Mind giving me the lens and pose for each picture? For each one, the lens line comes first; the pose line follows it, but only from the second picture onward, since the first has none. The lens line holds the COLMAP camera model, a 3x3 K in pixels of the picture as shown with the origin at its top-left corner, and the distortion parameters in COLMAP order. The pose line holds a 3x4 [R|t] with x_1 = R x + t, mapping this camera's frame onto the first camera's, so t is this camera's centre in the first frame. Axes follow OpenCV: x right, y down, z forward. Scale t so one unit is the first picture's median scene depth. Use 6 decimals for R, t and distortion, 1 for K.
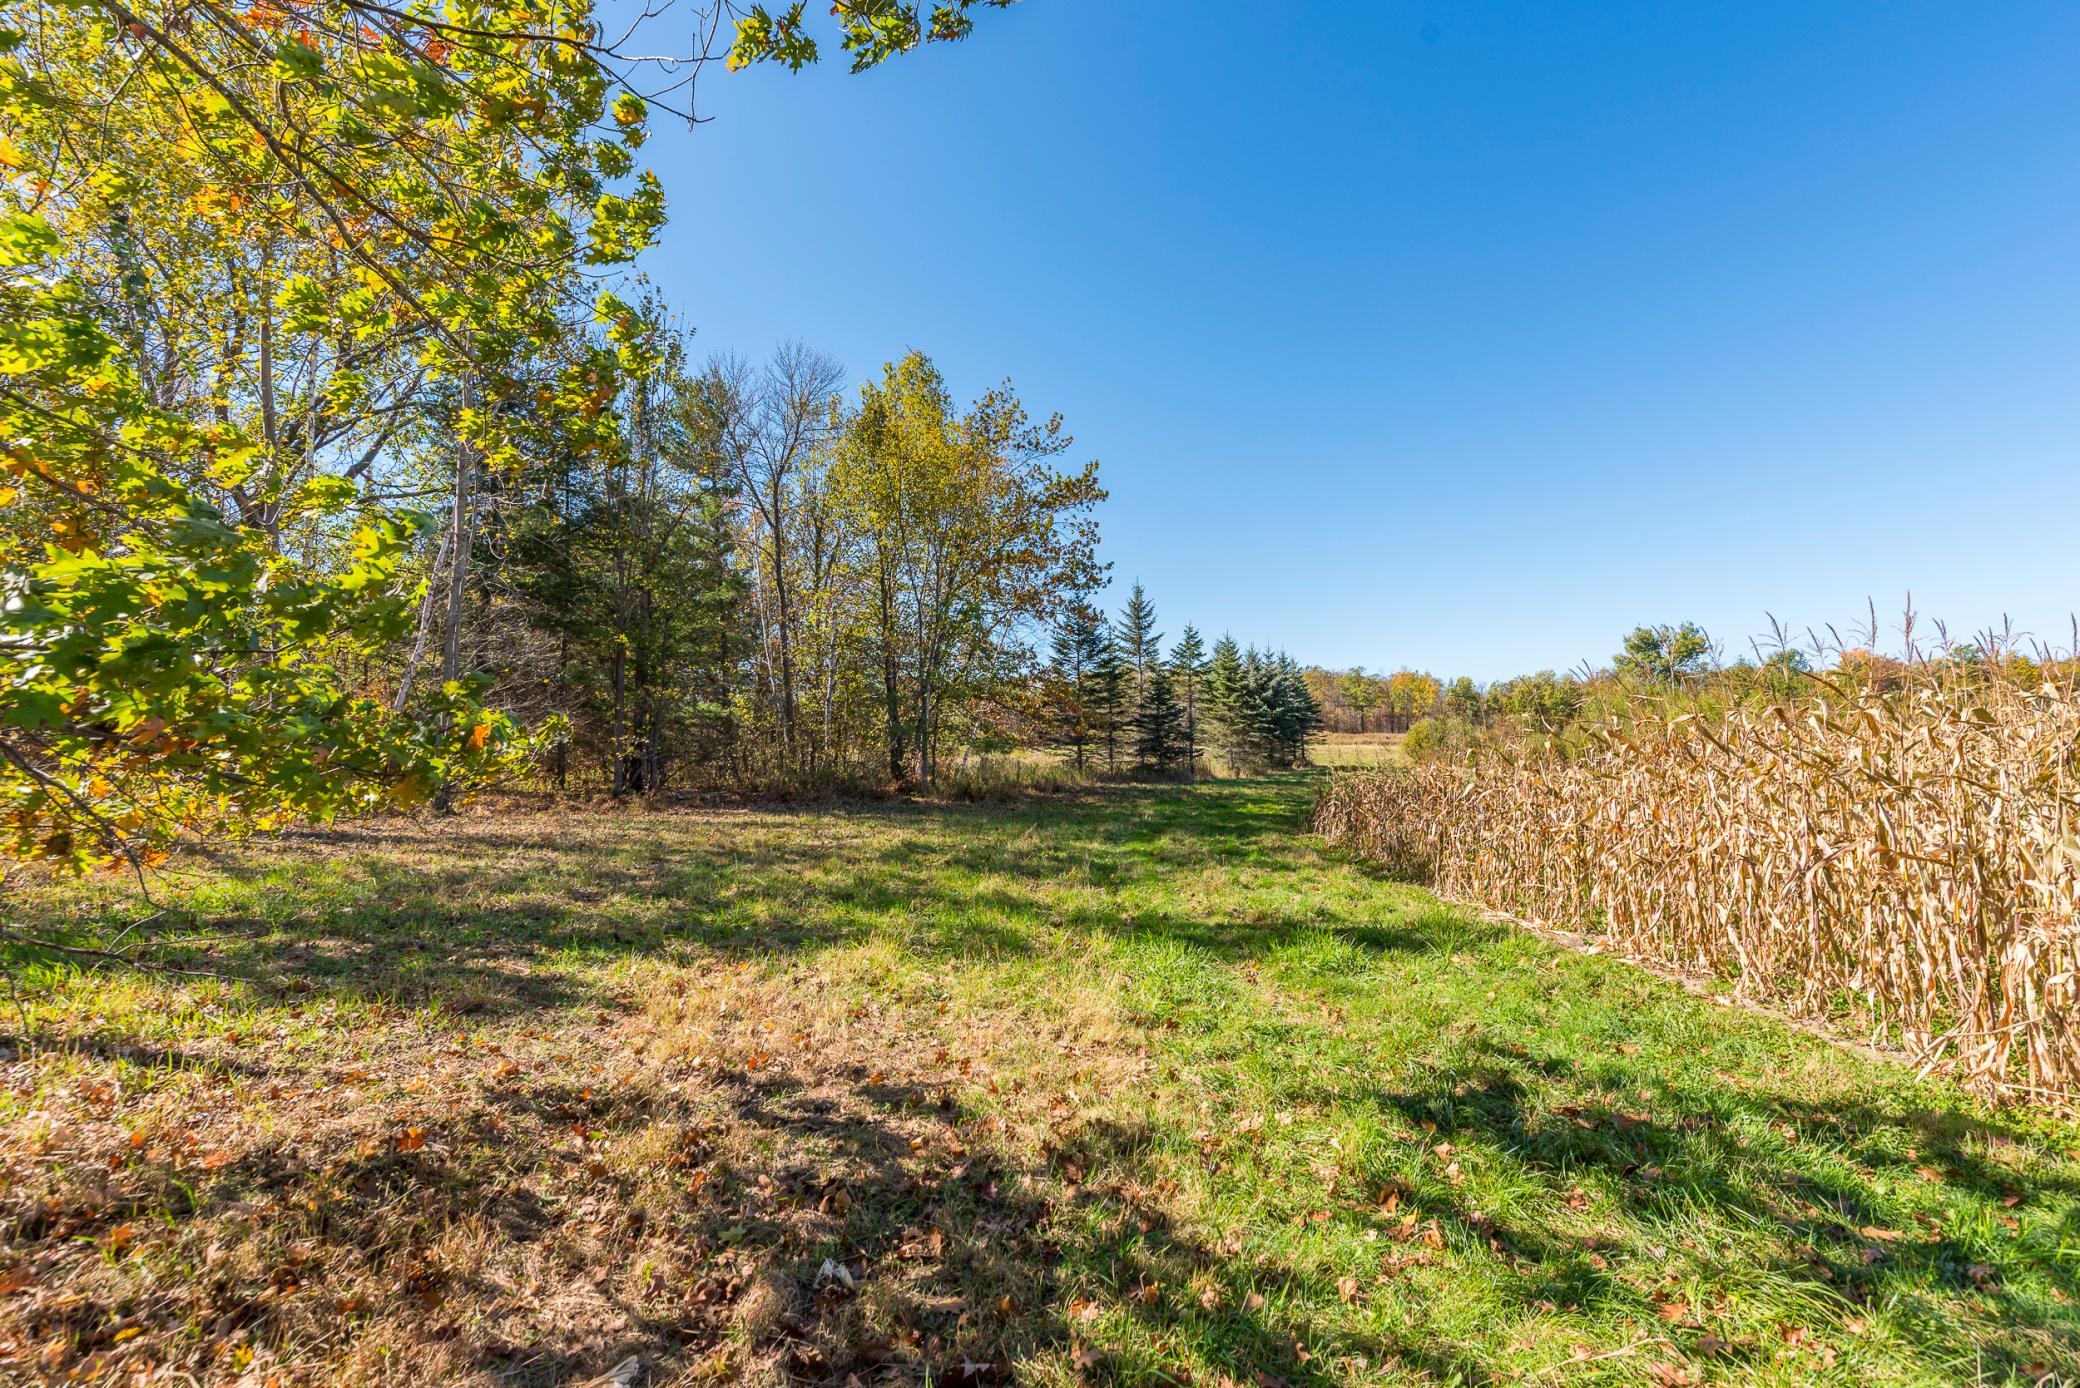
lens RADIAL K [[871.4, 0, 1040.0], [0, 871.4, 694.0], [0, 0, 1]] dist [-0.001923, 0.000163]
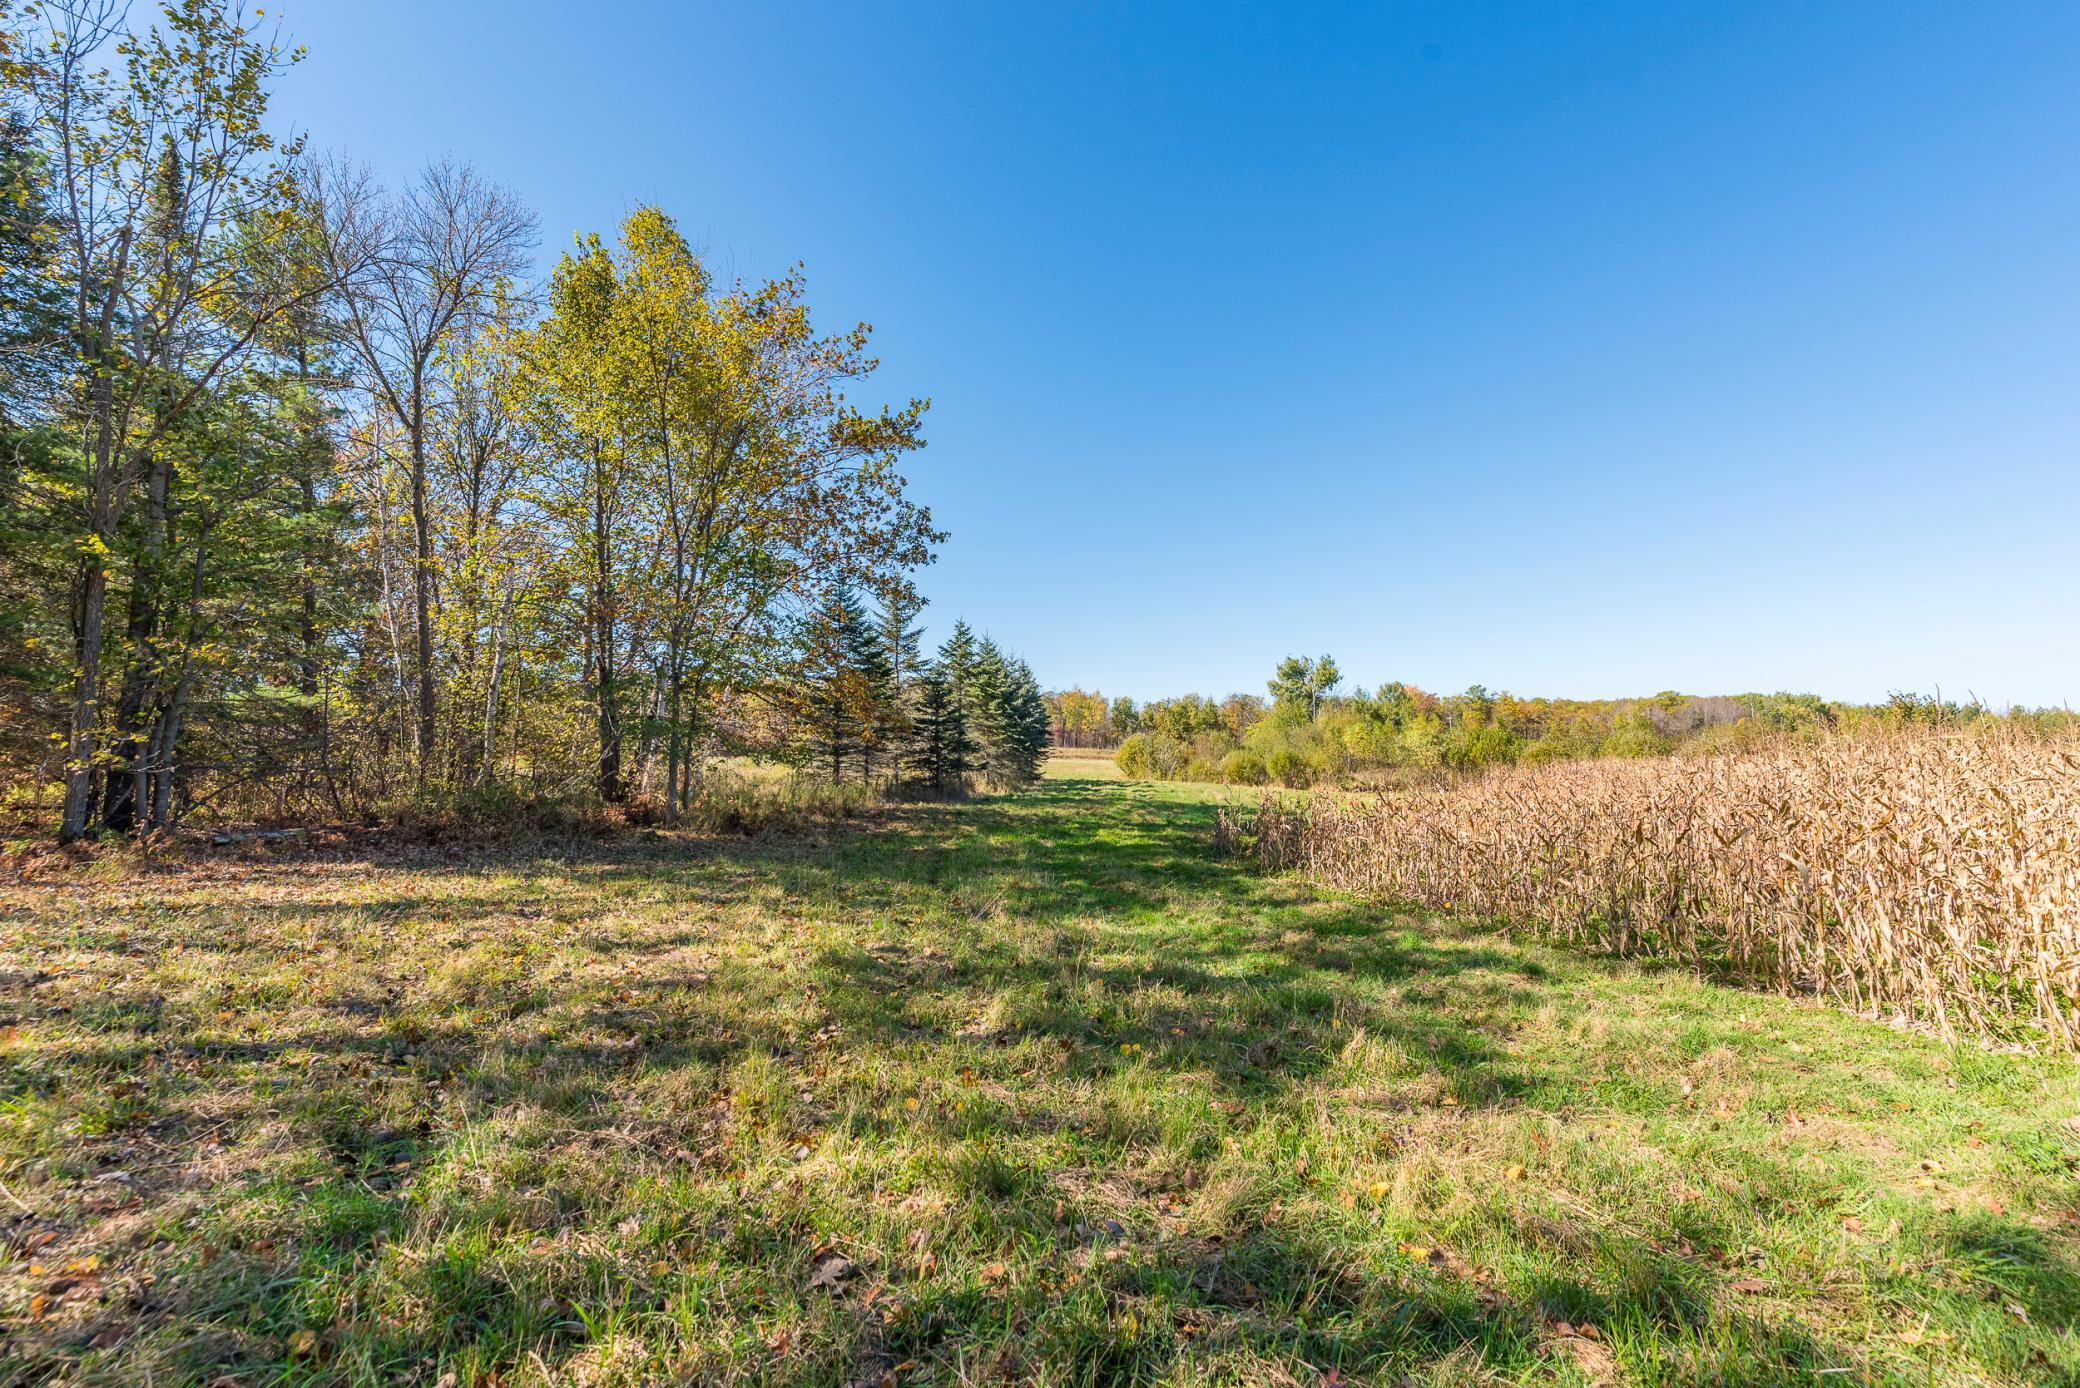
lens RADIAL K [[871.4, 0, 1040.0], [0, 871.4, 694.0], [0, 0, 1]] dist [-0.001923, 0.000163]
pose [[0.932900, 0.035203, 0.358411, -0.071785], [-0.030272, 0.999354, -0.019362, 0.010876], [-0.358861, 0.007213, 0.933363, 0.165977]]
